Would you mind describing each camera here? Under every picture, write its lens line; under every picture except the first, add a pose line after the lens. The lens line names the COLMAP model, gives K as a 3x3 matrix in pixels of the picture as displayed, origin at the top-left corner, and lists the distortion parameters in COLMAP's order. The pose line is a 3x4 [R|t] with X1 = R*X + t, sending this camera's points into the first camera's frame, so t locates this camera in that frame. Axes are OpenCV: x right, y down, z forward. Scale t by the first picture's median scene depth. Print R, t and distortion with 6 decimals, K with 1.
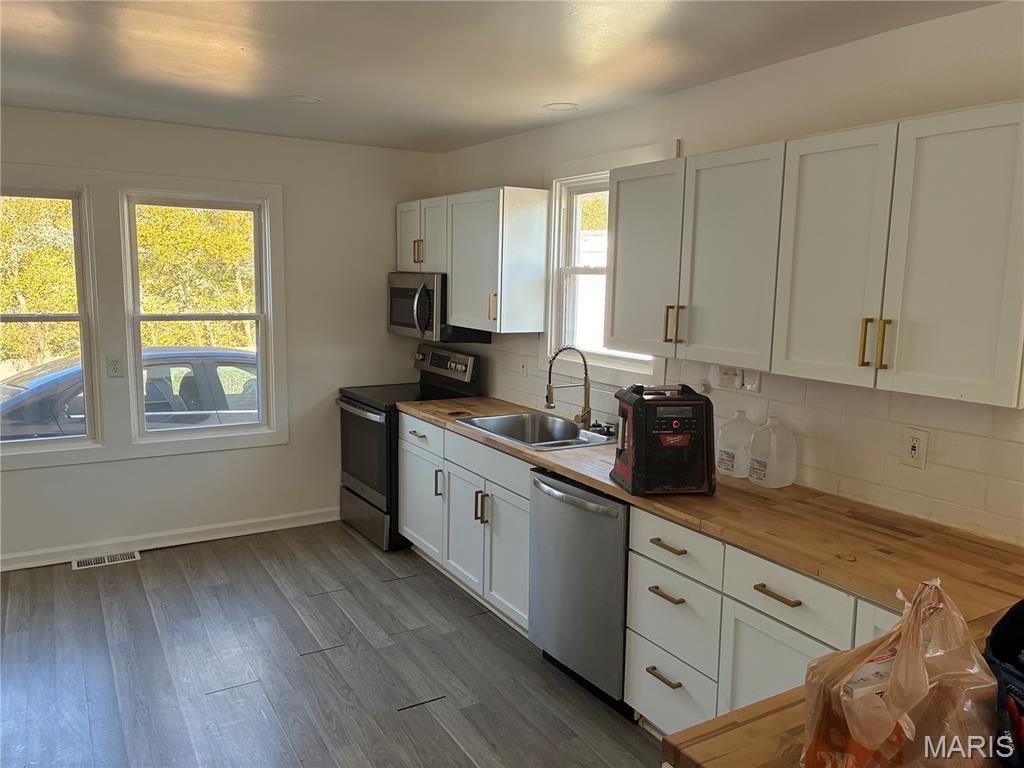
lens RADIAL K [[778.6, 0, 512.0], [0, 778.6, 384.0], [0, 0, 1]] dist [0.081986, -0.093418]
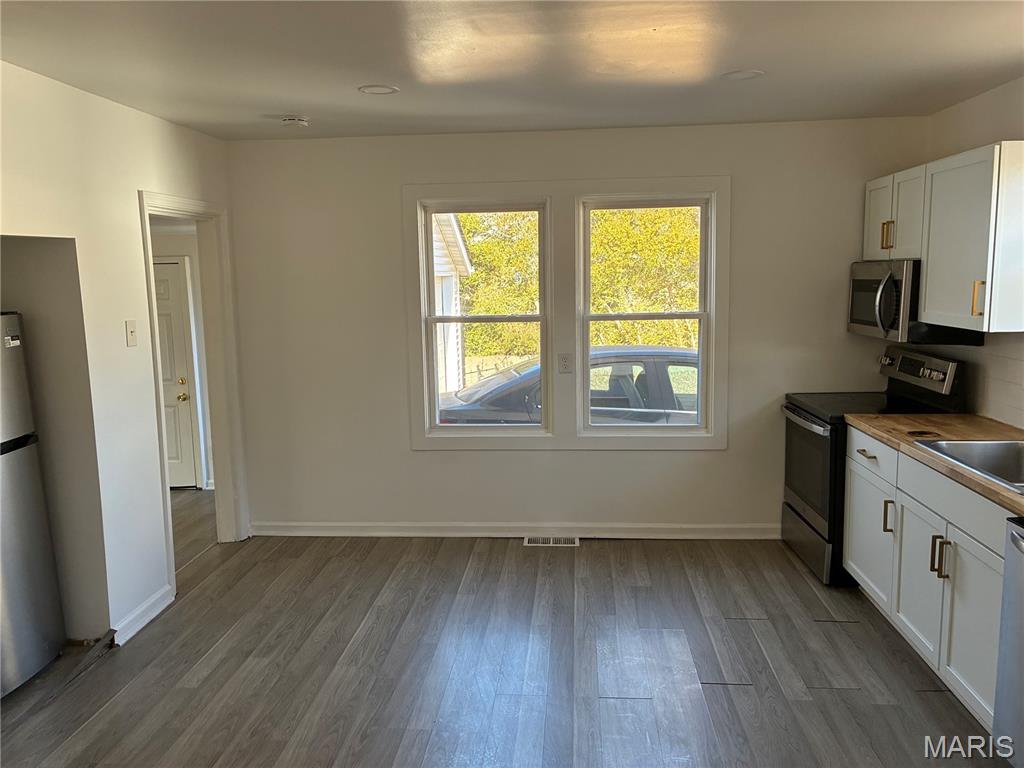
lens RADIAL K [[778.6, 0, 512.0], [0, 778.6, 384.0], [0, 0, 1]] dist [0.081986, -0.093418]
pose [[0.816206, 0.043427, -0.576127, 0.048936], [-0.043950, 0.998949, 0.013034, -0.004293], [0.576087, 0.014682, 0.817256, 0.088566]]
